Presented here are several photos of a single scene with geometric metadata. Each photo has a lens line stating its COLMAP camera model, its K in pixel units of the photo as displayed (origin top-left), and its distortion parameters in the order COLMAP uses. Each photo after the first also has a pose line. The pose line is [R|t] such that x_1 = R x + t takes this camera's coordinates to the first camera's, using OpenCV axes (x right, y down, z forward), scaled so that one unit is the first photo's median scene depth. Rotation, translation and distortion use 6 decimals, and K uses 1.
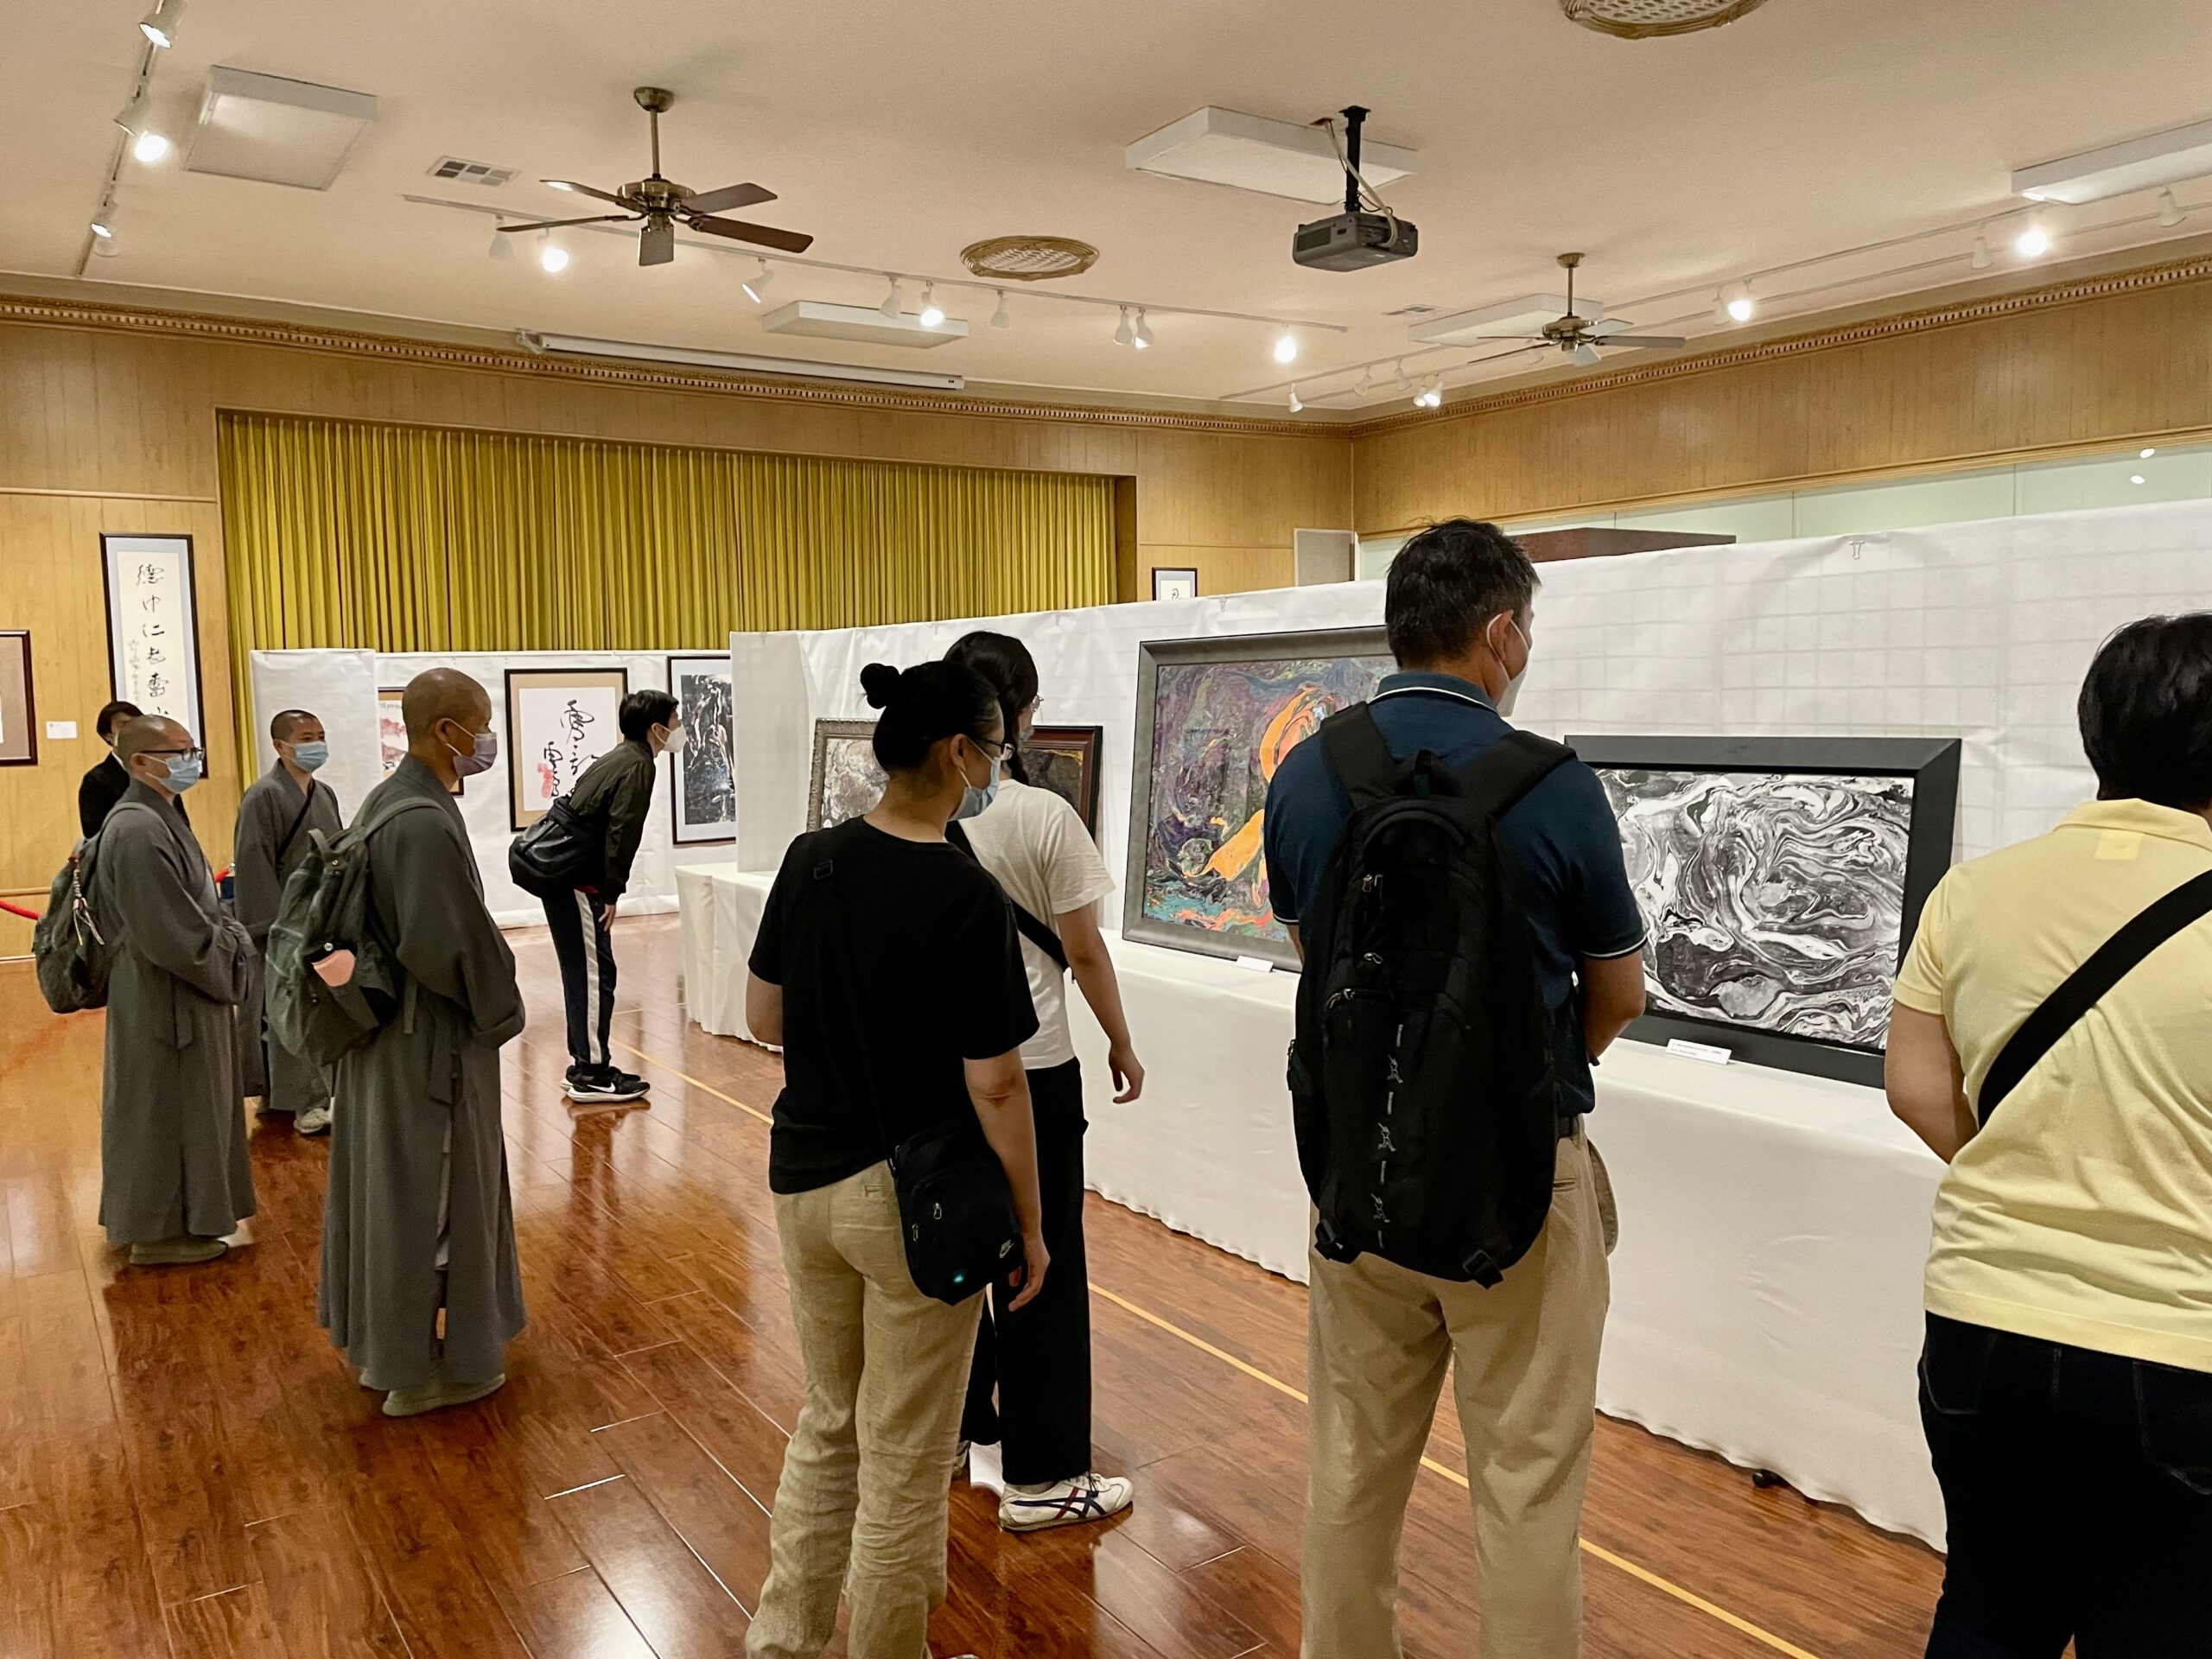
lens RADIAL K [[1675.9, 0, 1120.2], [0, 1675.9, 811.1], [0, 0, 1]] dist [0.093920, -0.121716]
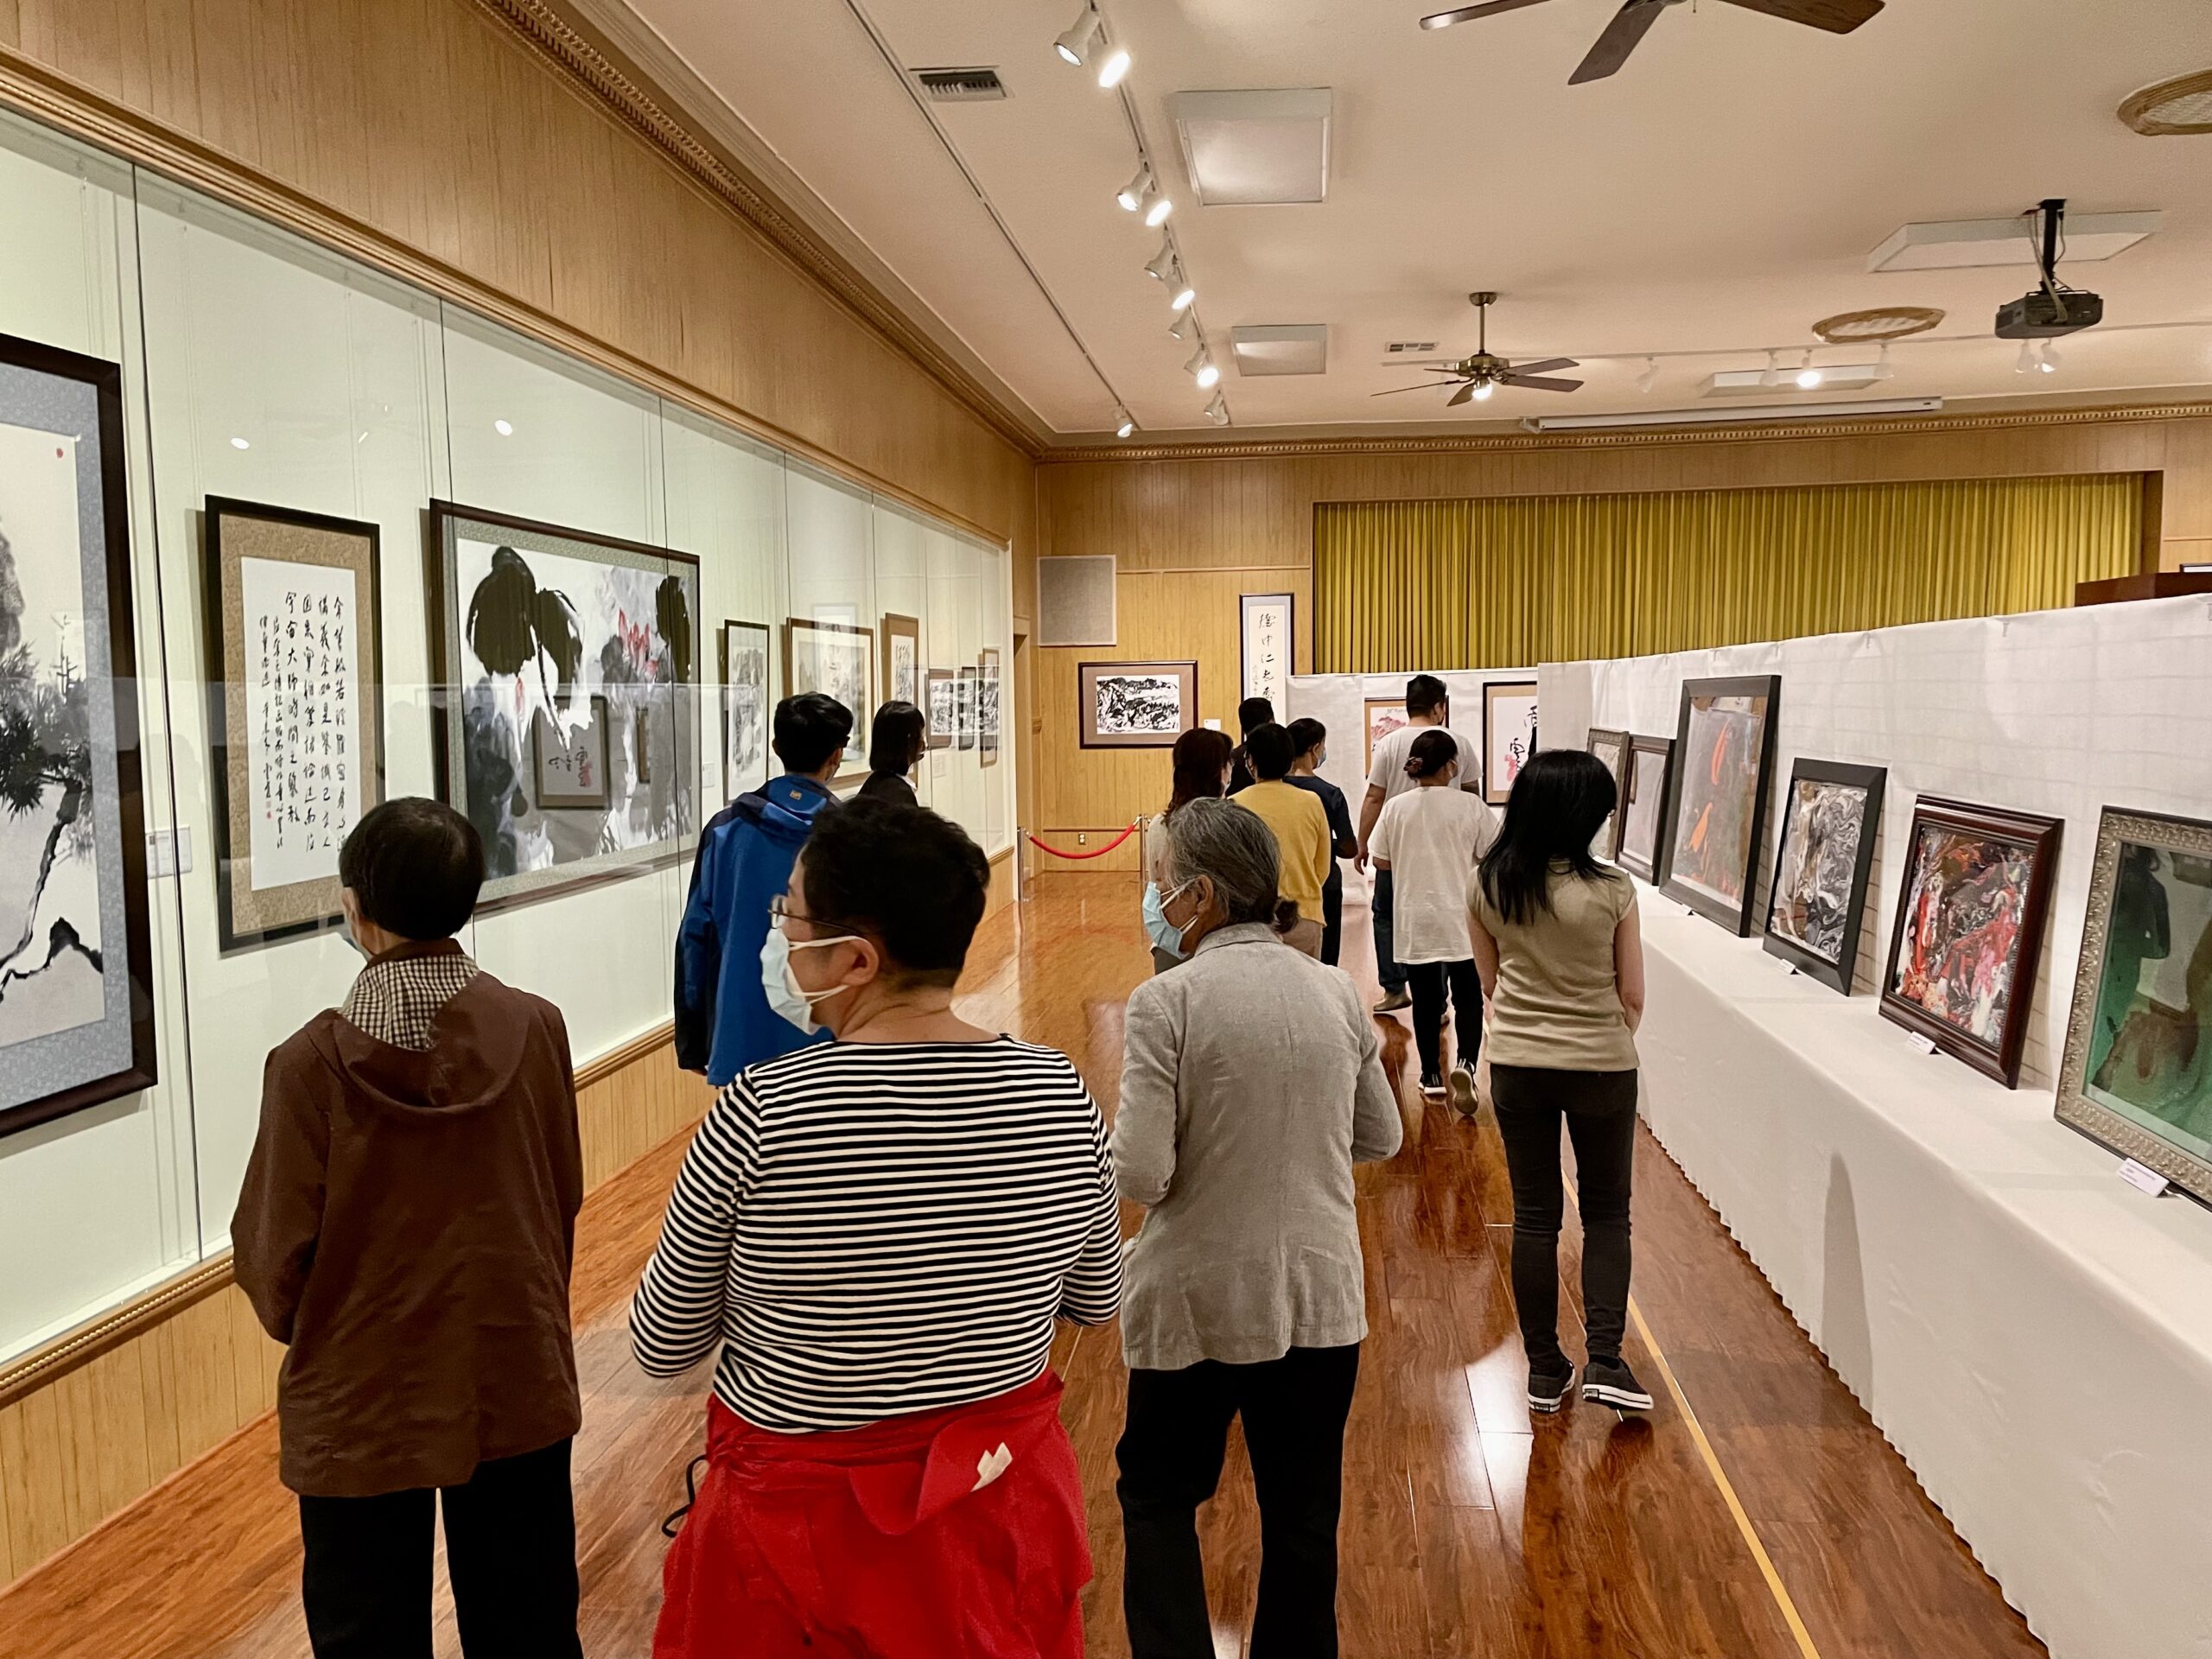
lens RADIAL K [[1675.9, 0, 1073.4], [0, 1675.9, 838.7], [0, 0, 1]] dist [0.093920, -0.121716]
pose [[0.735768, 0.061331, -0.674451, 0.298417], [-0.044673, 0.998117, 0.042030, -0.003052], [0.675759, -0.000795, 0.737123, -0.189435]]
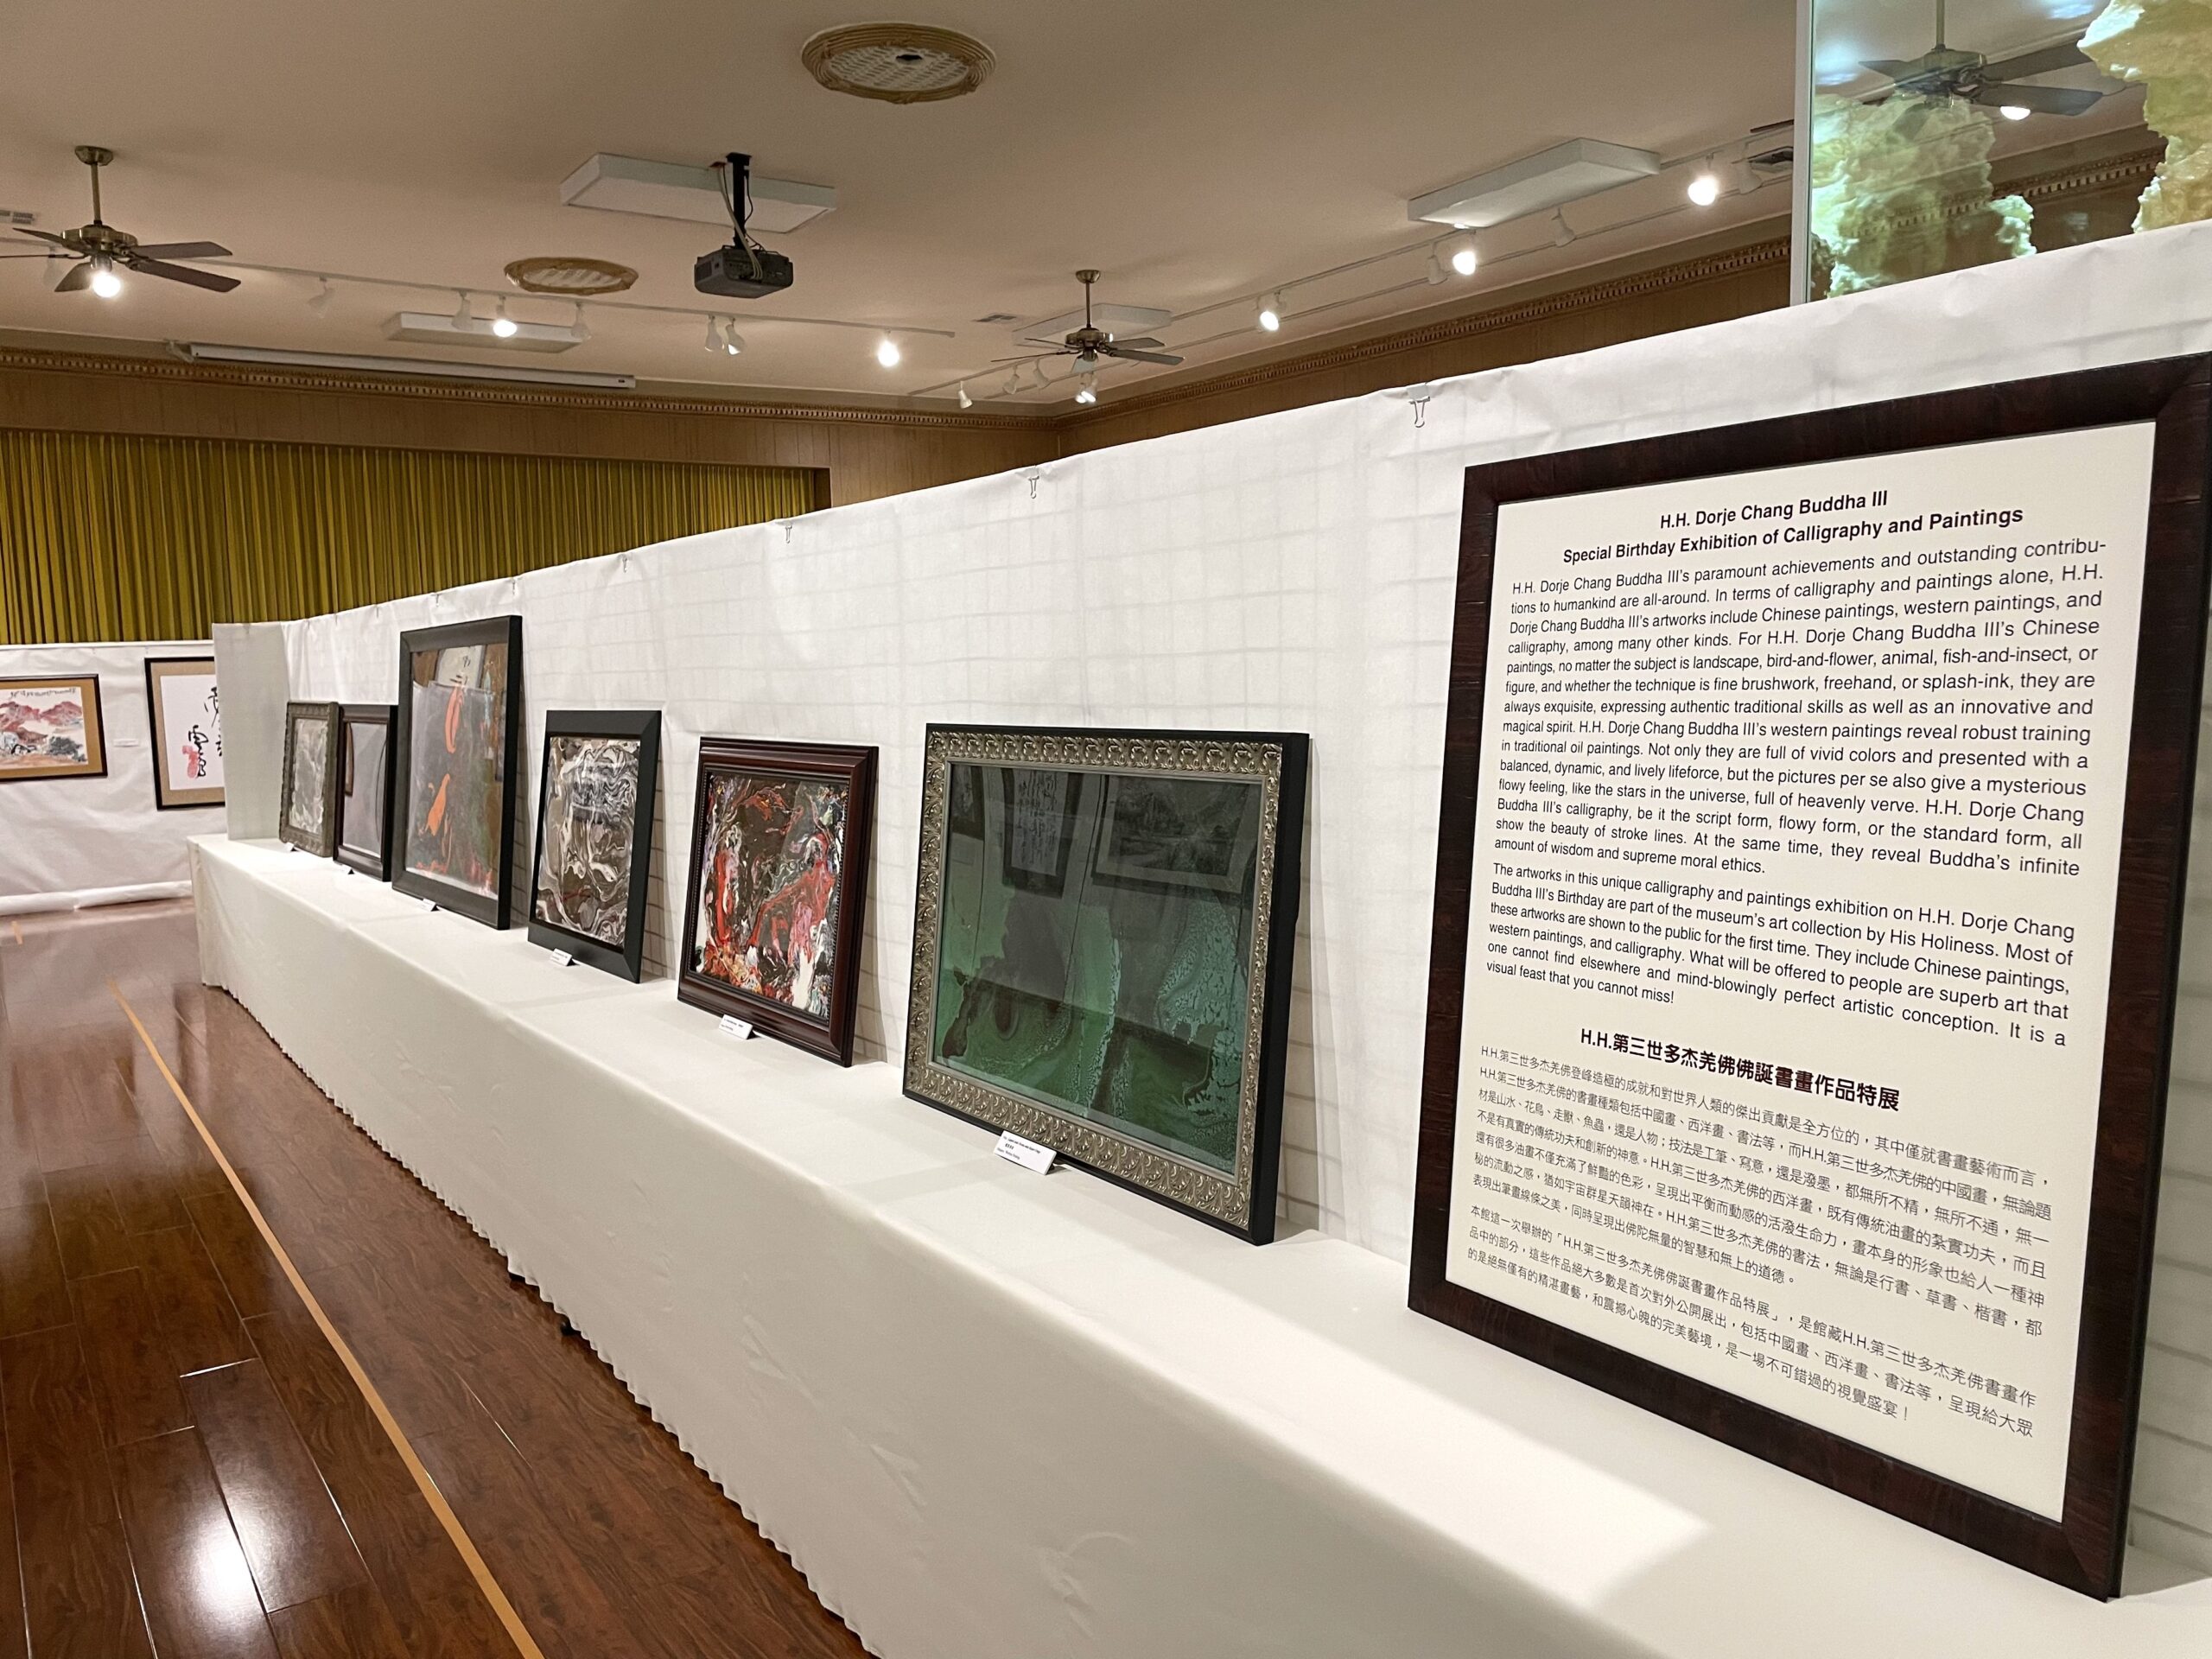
lens RADIAL K [[1675.9, 0, 1136.3], [0, 1675.9, 829.1], [0, 0, 1]] dist [0.093920, -0.121716]
pose [[0.999877, -0.011660, 0.010519, 0.253895], [0.011416, 0.999671, 0.022964, 0.007008], [-0.010783, -0.022841, 0.999681, -0.092114]]
